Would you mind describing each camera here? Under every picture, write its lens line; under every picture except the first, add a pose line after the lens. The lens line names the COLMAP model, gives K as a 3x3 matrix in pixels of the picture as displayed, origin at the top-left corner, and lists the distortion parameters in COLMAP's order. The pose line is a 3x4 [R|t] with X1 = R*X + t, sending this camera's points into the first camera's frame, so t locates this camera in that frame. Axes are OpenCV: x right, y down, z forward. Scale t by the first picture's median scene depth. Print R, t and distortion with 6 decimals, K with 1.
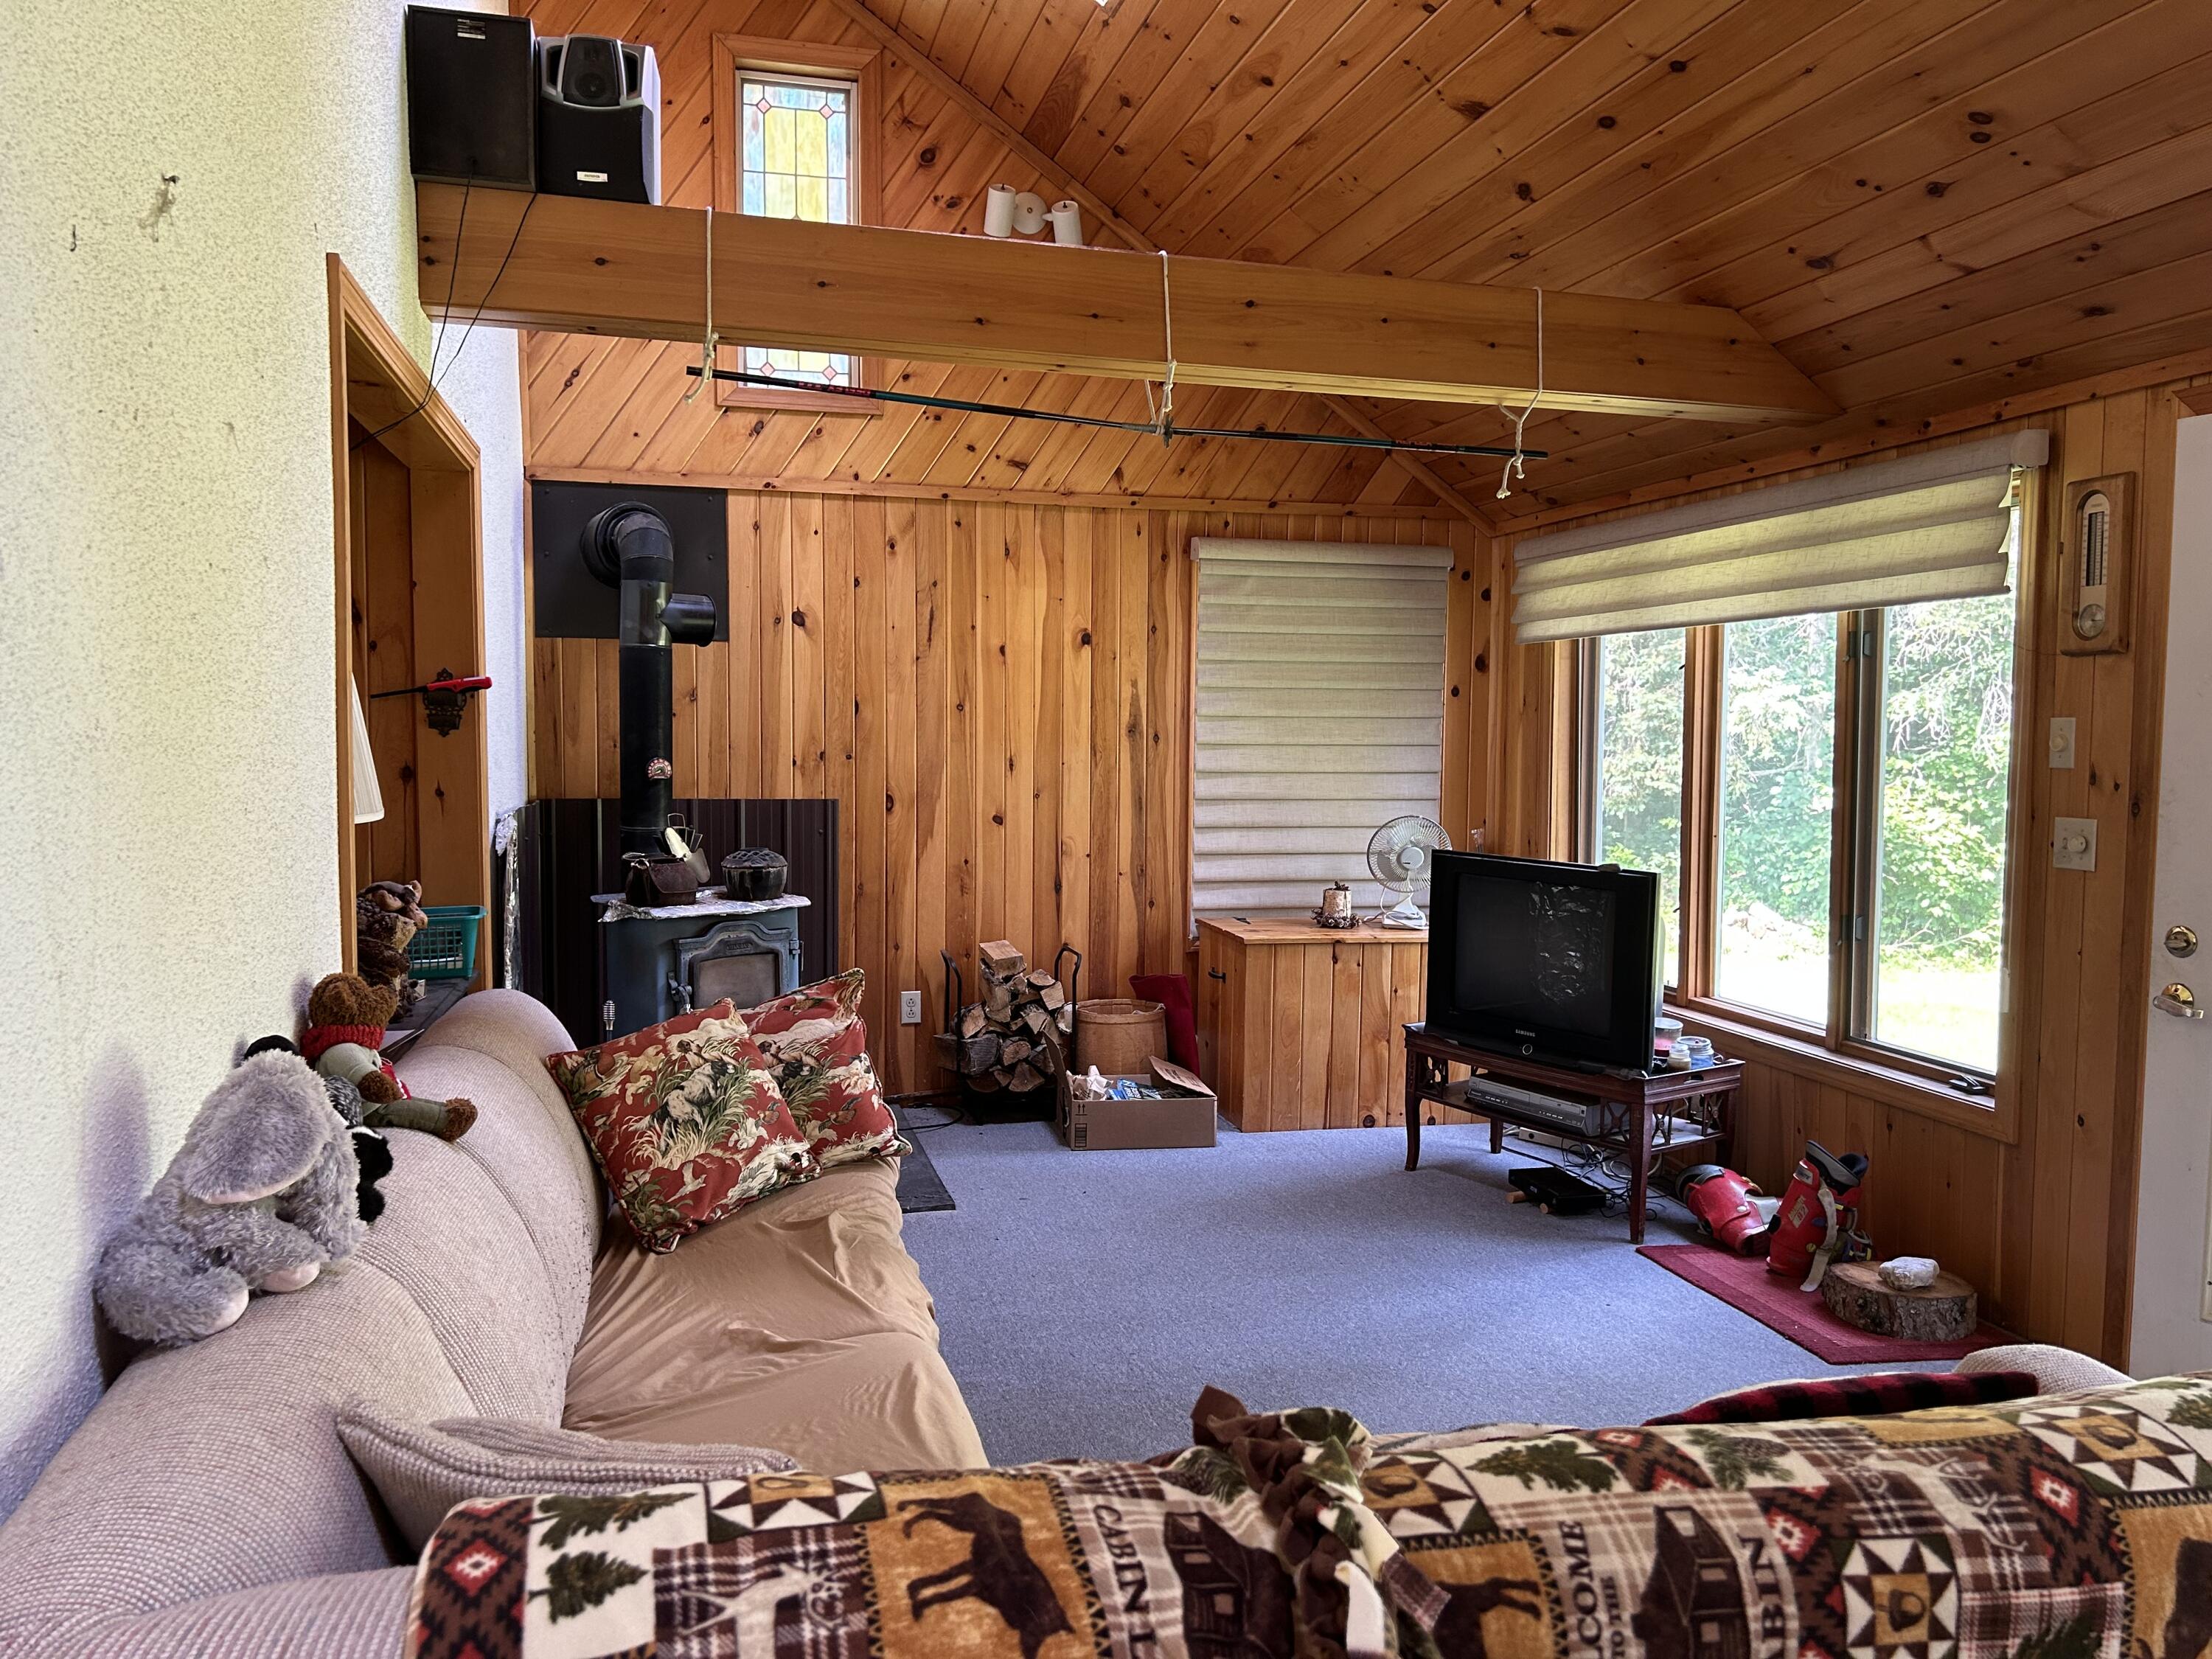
lens RADIAL K [[1663.1, 0, 1104.6], [0, 1663.1, 834.0], [0, 0, 1]] dist [0.037674, -0.032381]
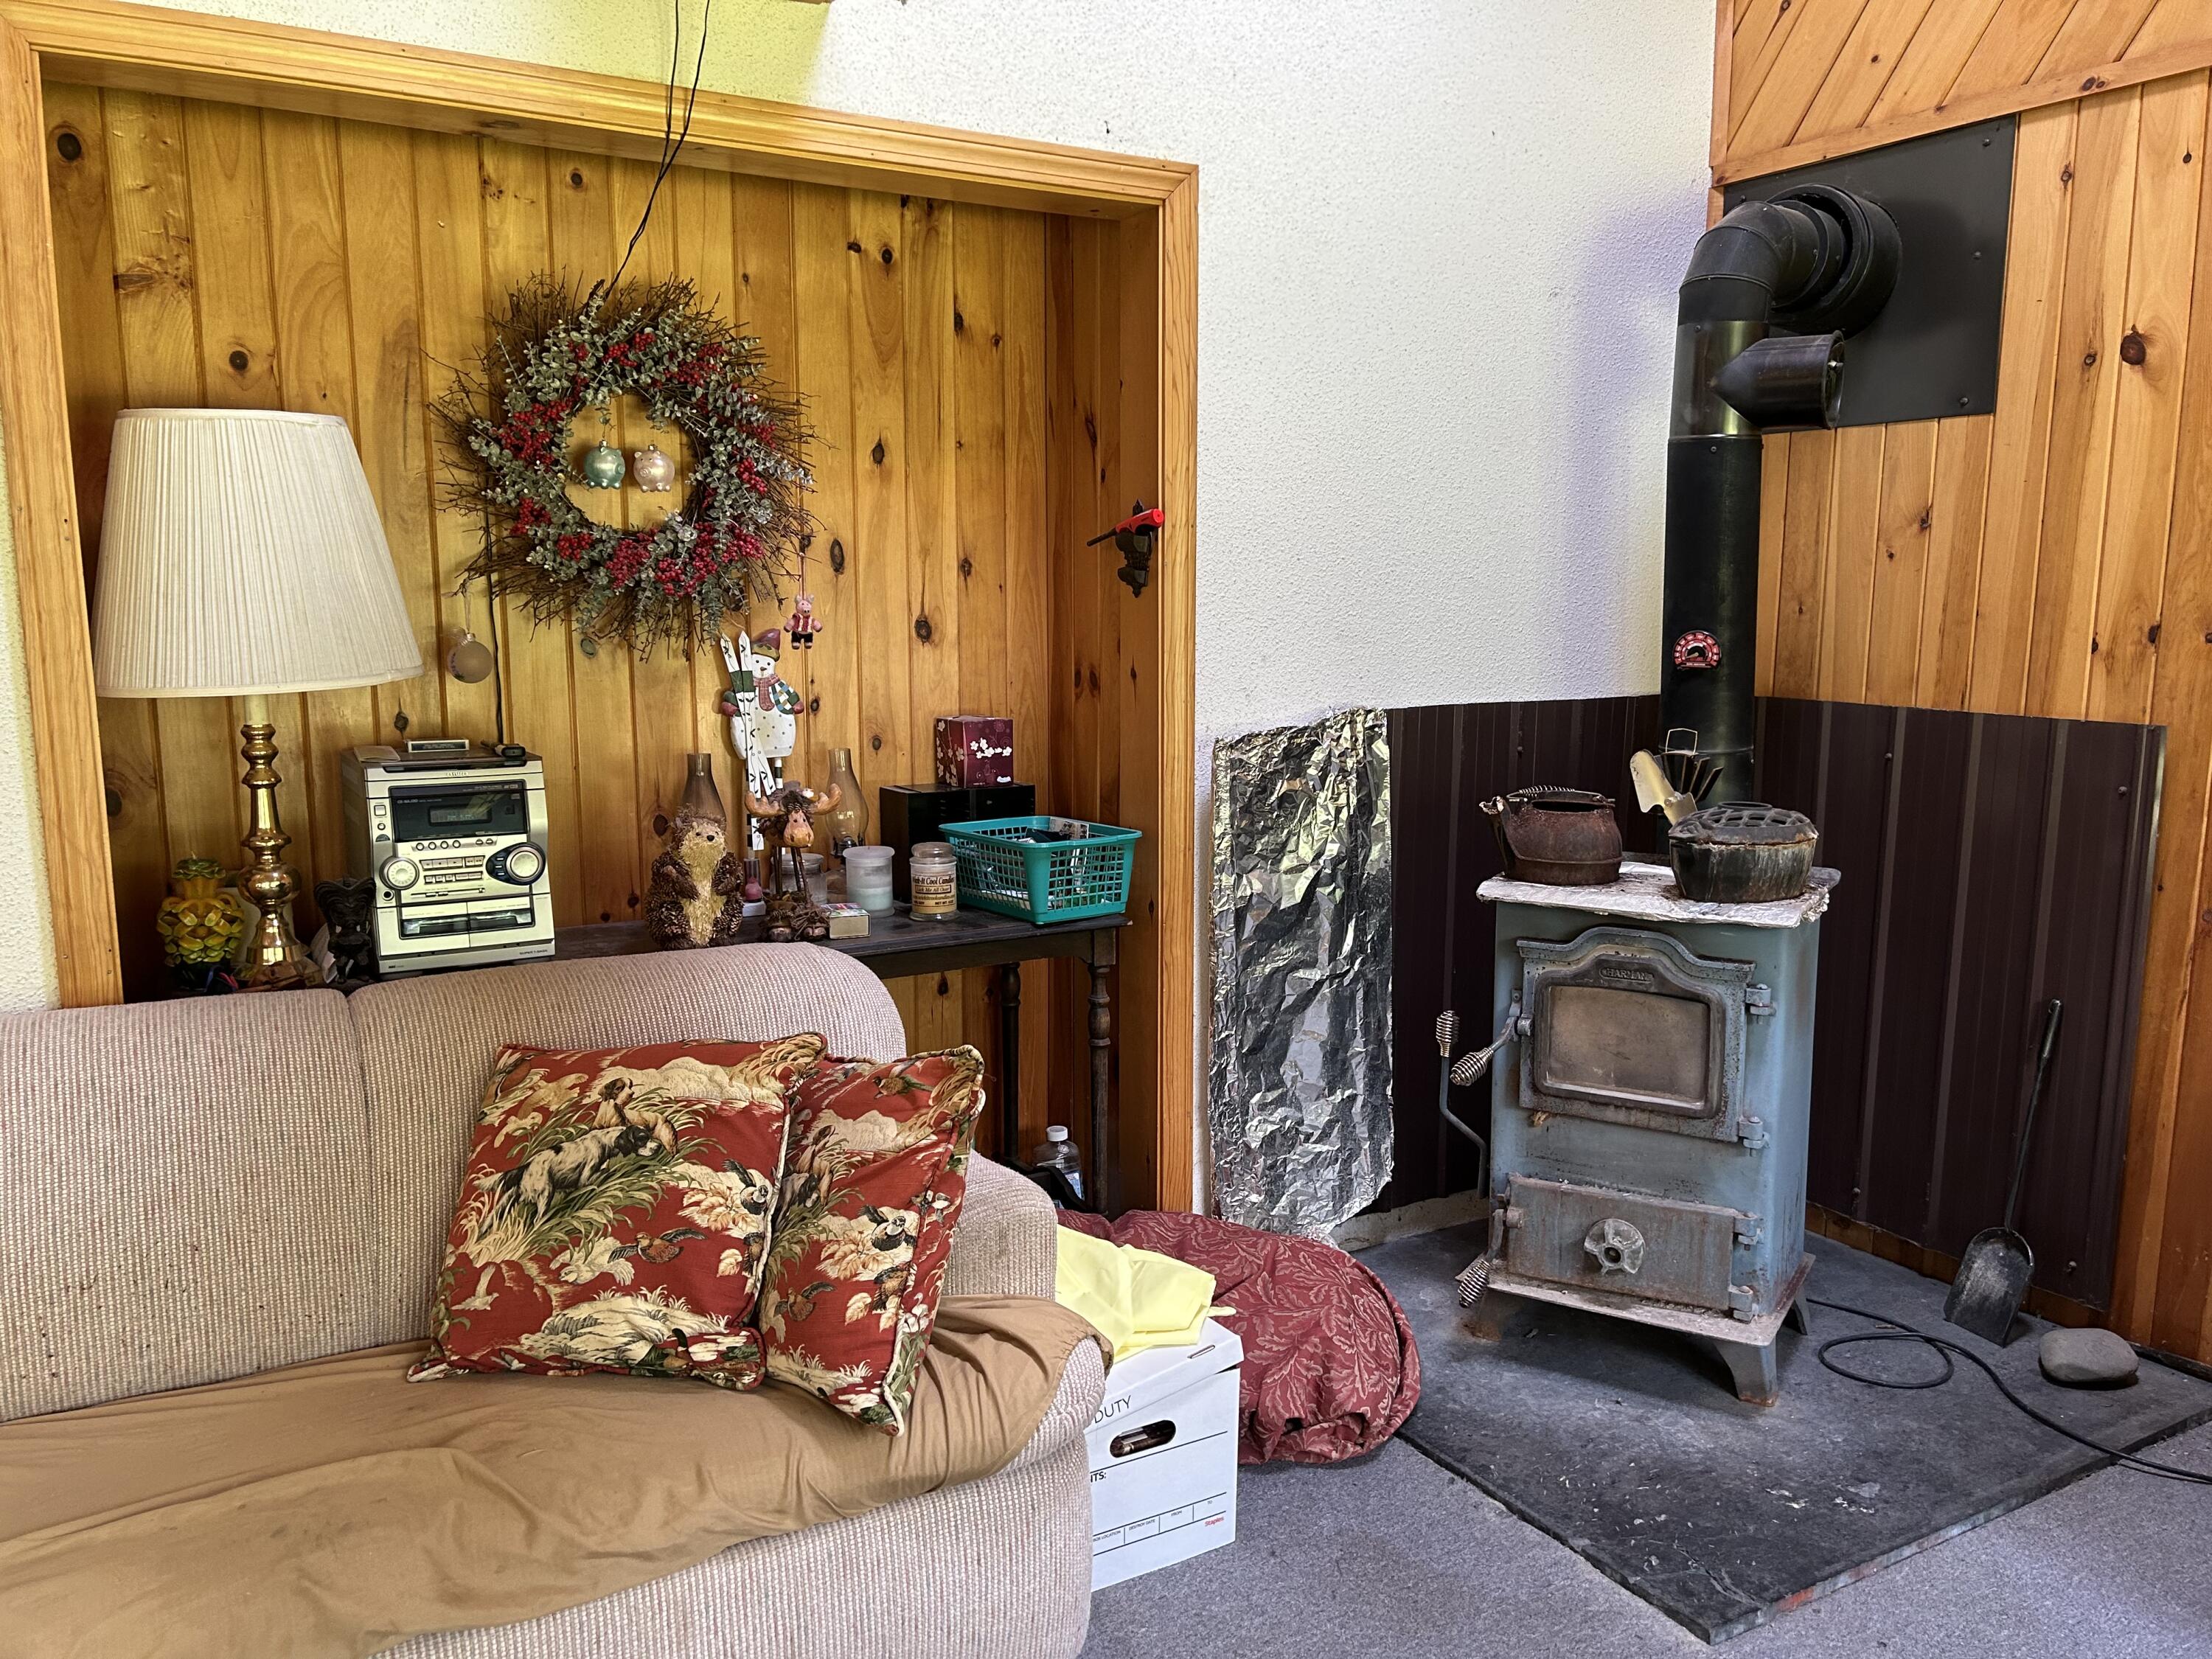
lens RADIAL K [[1663.1, 0, 1103.7], [0, 1663.1, 815.3], [0, 0, 1]] dist [0.037674, -0.032381]
pose [[0.264051, 0.128673, -0.955887, 0.213937], [-0.058077, 0.991384, 0.117408, -0.033212], [0.962759, 0.024514, 0.269248, 0.556797]]
